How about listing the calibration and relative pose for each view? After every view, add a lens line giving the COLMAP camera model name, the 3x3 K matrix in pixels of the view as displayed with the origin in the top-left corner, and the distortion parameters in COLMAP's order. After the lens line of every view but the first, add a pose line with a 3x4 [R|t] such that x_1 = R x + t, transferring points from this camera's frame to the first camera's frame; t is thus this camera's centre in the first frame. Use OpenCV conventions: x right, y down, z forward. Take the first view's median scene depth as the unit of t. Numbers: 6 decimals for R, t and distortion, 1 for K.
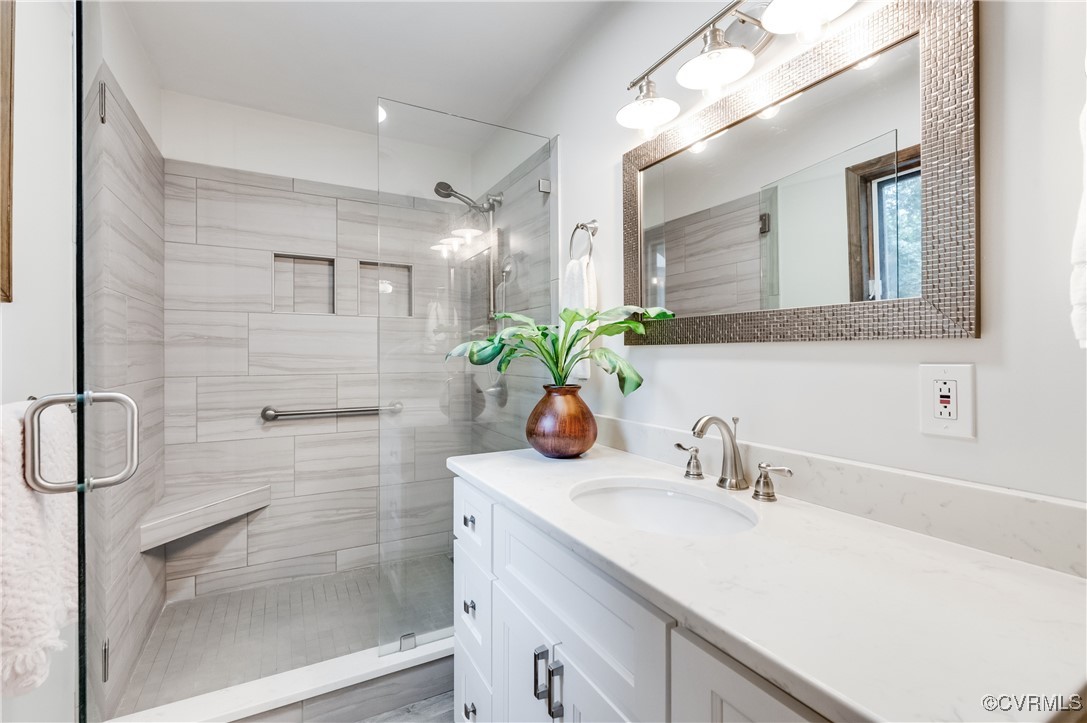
lens RADIAL K [[494.2, 0, 543.2], [0, 494.2, 356.7], [0, 0, 1]] dist [0.001960, -0.000990]
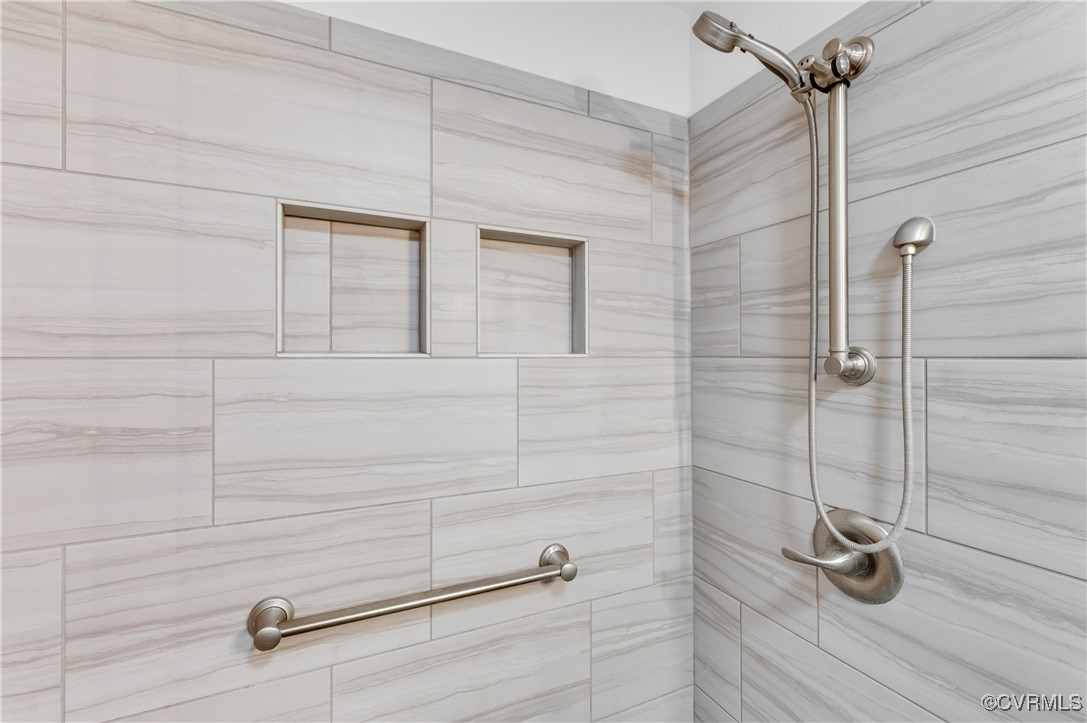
lens RADIAL K [[494.2, 0, 543.1], [0, 494.2, 355.7], [0, 0, 1]] dist [0.001960, -0.000990]
pose [[0.999036, -0.001519, -0.043864, -0.329866], [0.001073, 0.999947, -0.010195, -0.087720], [0.043877, 0.010138, 0.998986, 0.636532]]
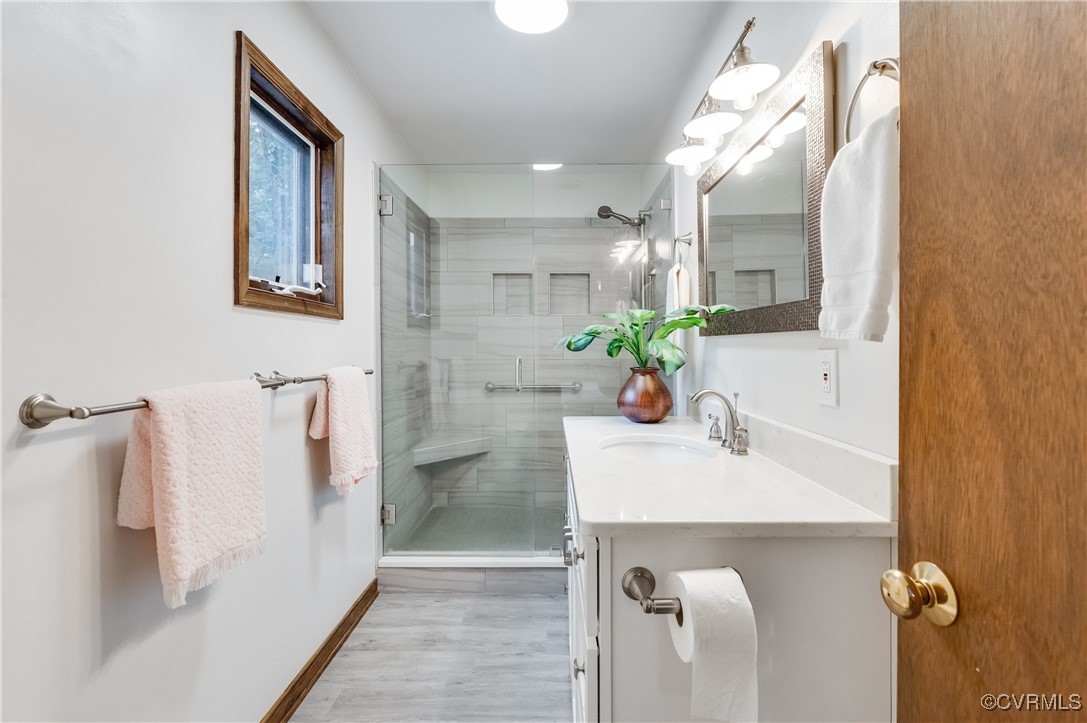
lens RADIAL K [[494.2, 0, 548.9], [0, 494.2, 356.1], [0, 0, 1]] dist [0.001960, -0.000990]
pose [[0.878220, 0.008104, -0.478189, 0.277272], [-0.000372, 0.999868, 0.016260, 0.004087], [0.478258, -0.014102, 0.878106, -0.166234]]
